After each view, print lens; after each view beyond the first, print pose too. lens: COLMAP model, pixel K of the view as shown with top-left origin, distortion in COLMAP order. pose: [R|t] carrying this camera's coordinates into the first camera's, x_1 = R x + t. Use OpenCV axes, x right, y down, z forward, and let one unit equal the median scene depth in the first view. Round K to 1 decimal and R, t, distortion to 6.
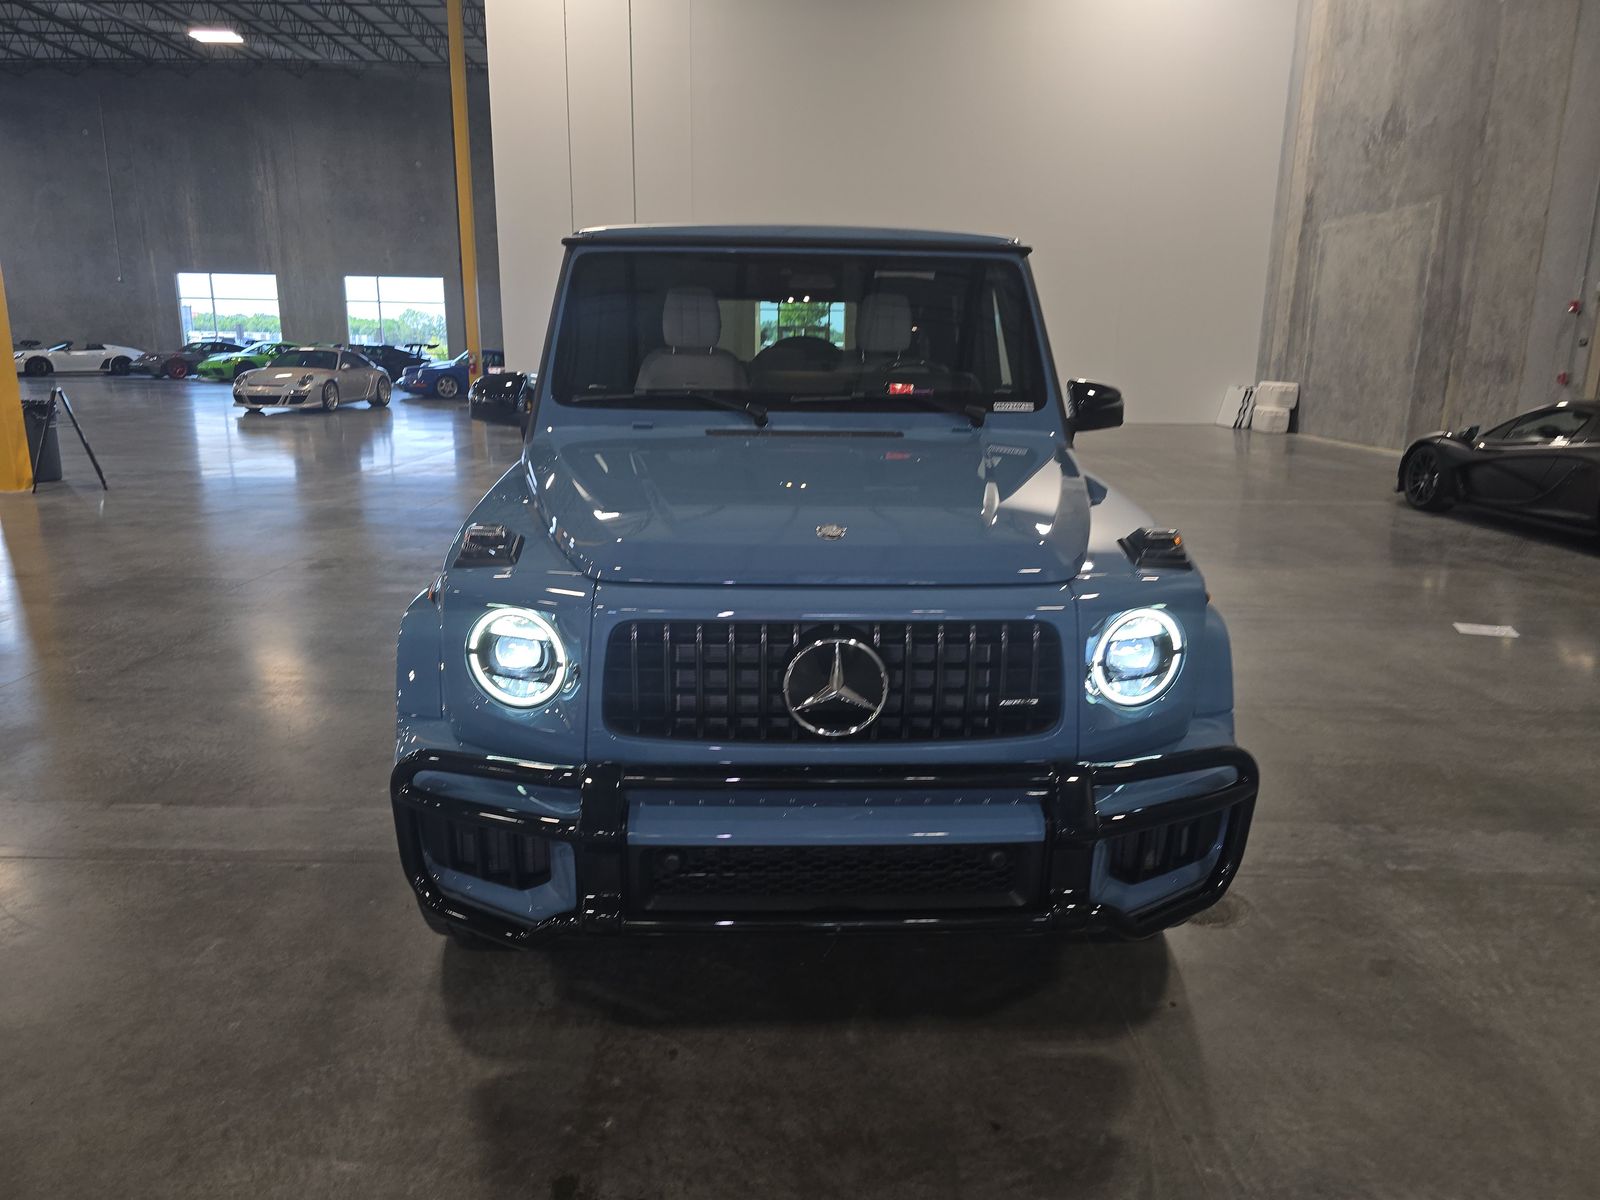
lens RADIAL K [[1073.0, 0, 793.2], [0, 1073.0, 601.9], [0, 0, 1]] dist [0.040796, -0.033496]
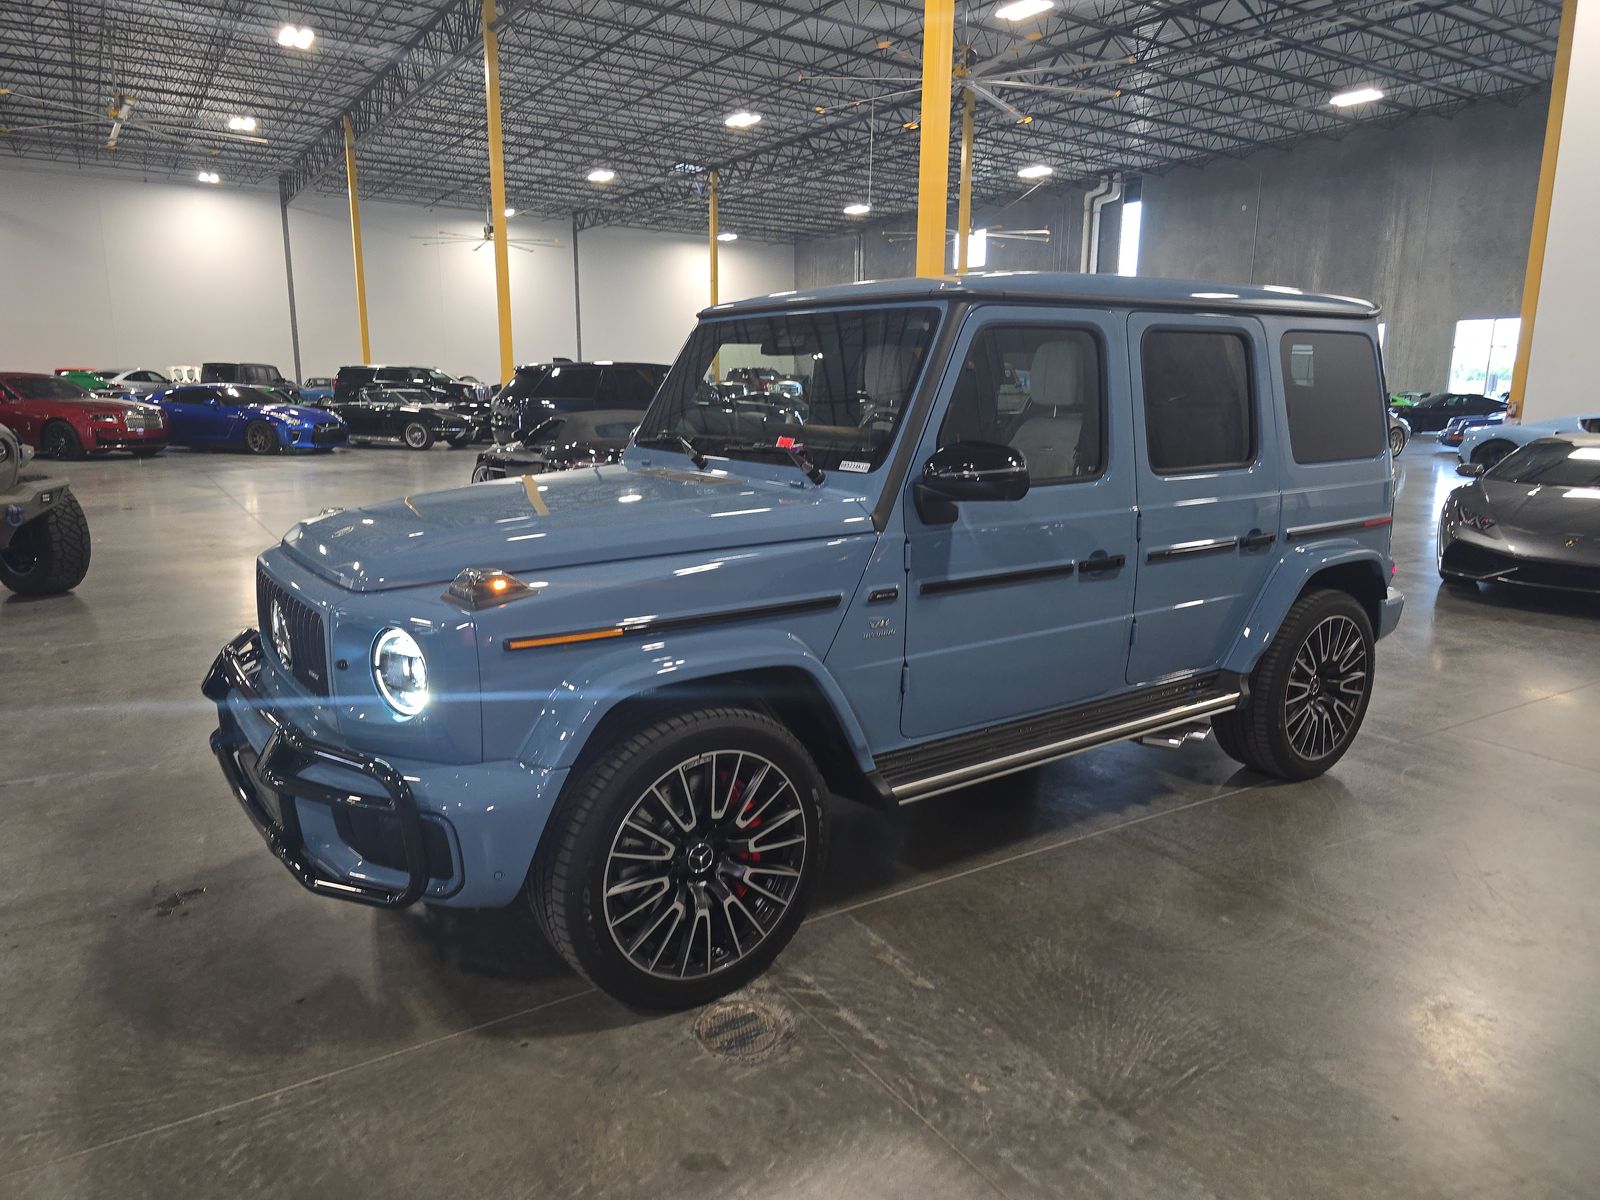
lens RADIAL K [[1073.0, 0, 790.1], [0, 1073.0, 596.0], [0, 0, 1]] dist [0.040796, -0.033496]
pose [[0.545863, 0.156174, -0.823191, 0.303093], [-0.195812, 0.979047, 0.055898, -0.035321], [0.814672, 0.130678, 0.565007, 0.138389]]
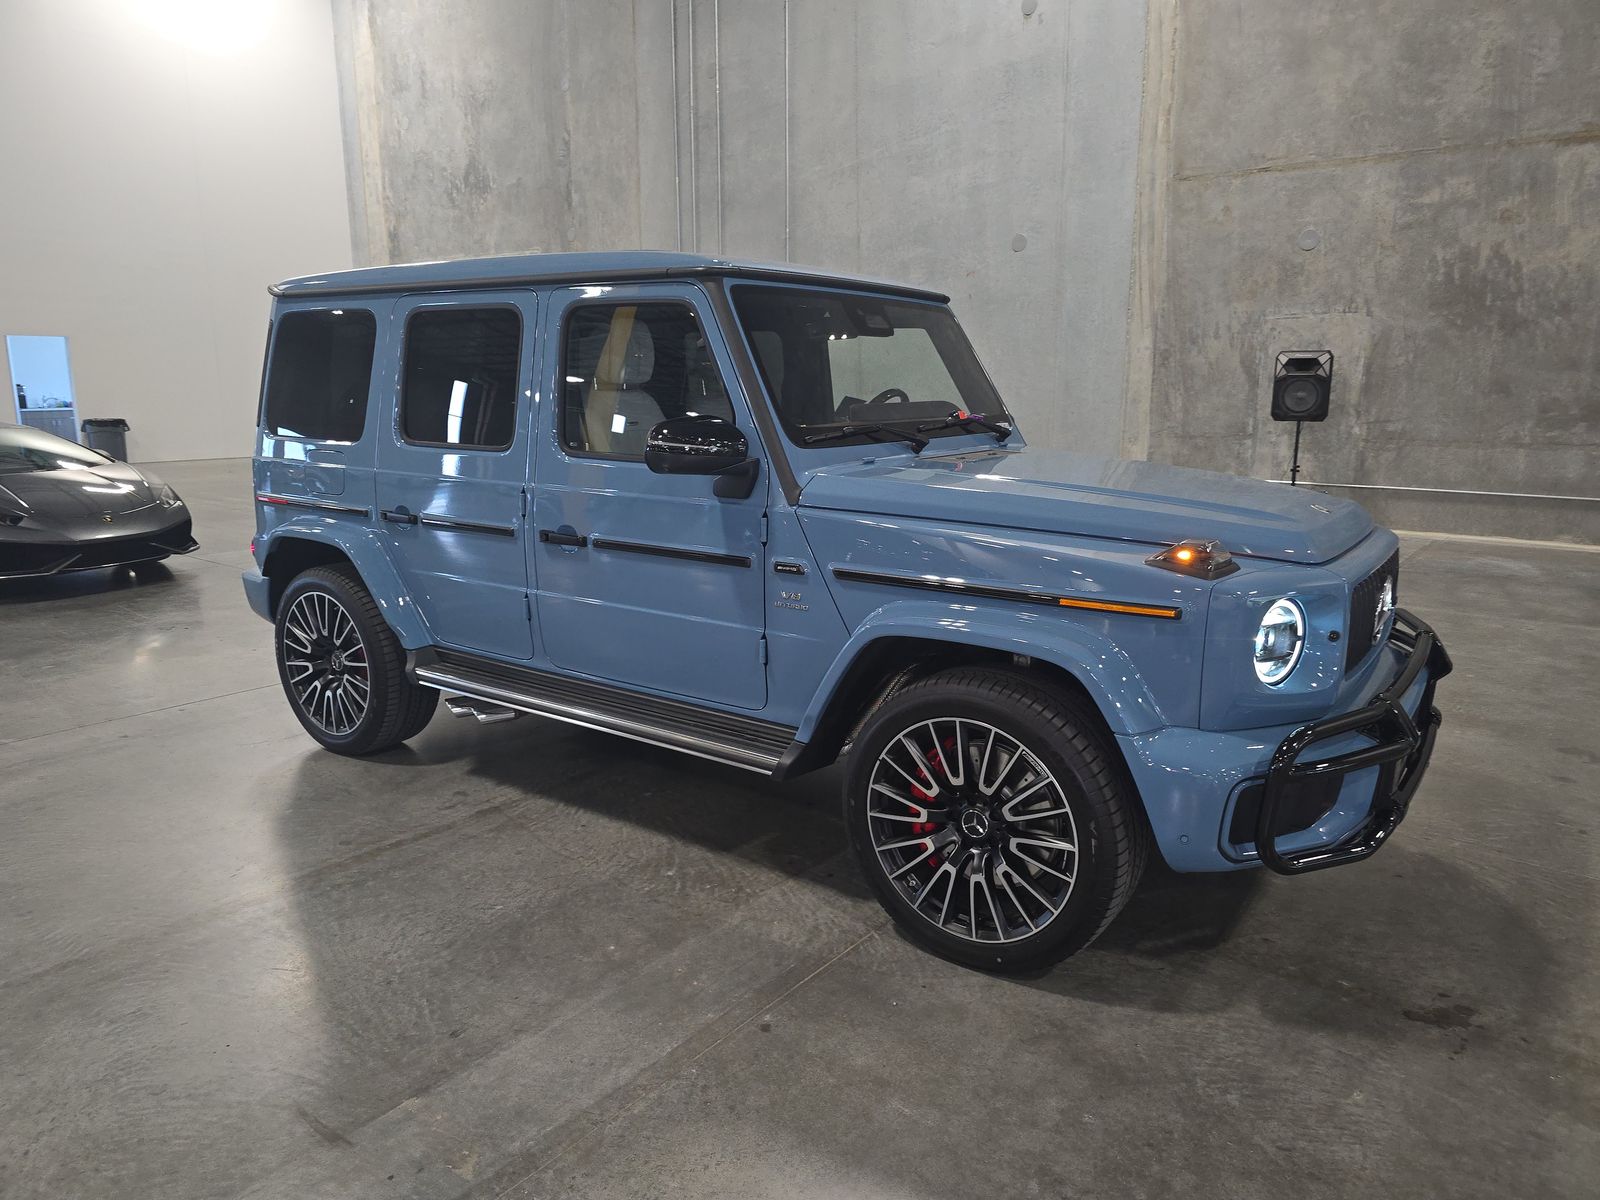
lens RADIAL K [[1073.0, 0, 796.9], [0, 1073.0, 607.1], [0, 0, 1]] dist [0.040796, -0.033496]
pose [[0.611582, -0.175424, 0.771488, -0.188504], [0.189971, 0.979143, 0.072045, -0.021841], [-0.768036, 0.102499, 0.632151, 0.081395]]
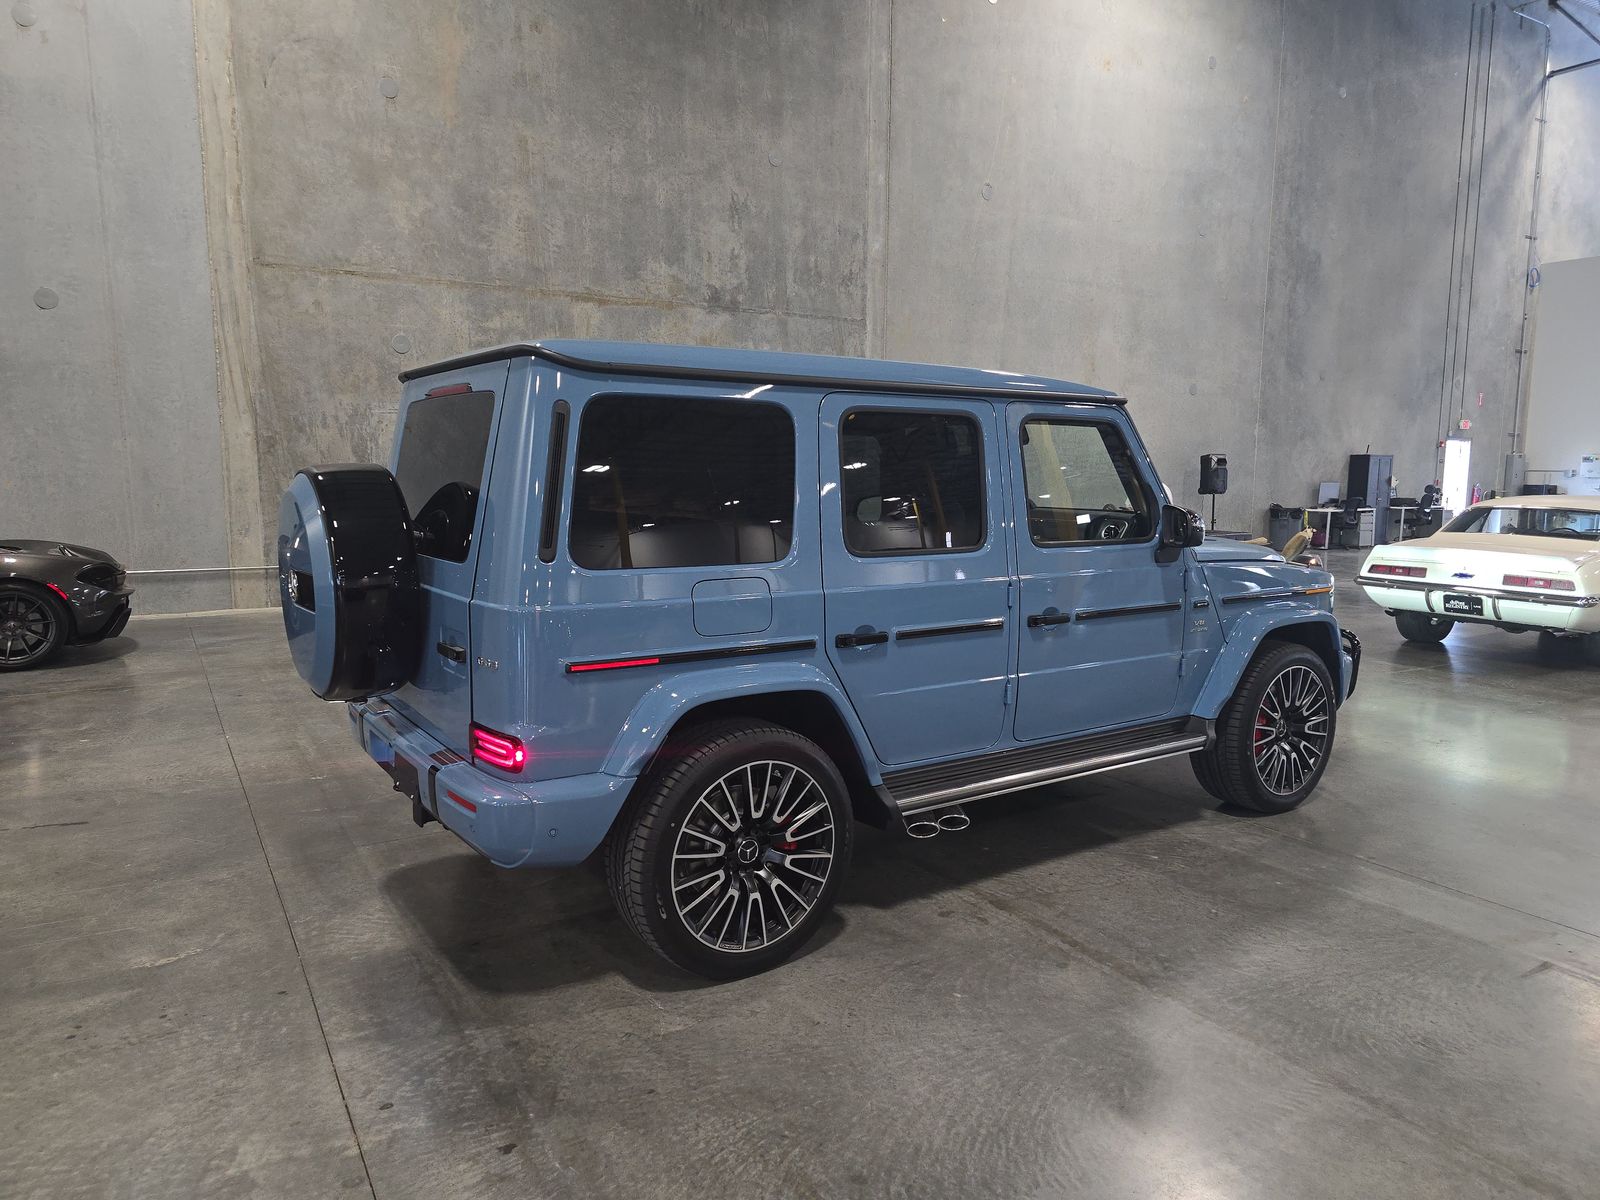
lens RADIAL K [[1073.0, 0, 797.8], [0, 1073.0, 605.5], [0, 0, 1]] dist [0.040796, -0.033496]
pose [[-0.528276, -0.124121, 0.839951, -0.246130], [0.185931, 0.948336, 0.257076, -0.162447], [-0.828465, 0.291980, -0.477906, 0.646655]]
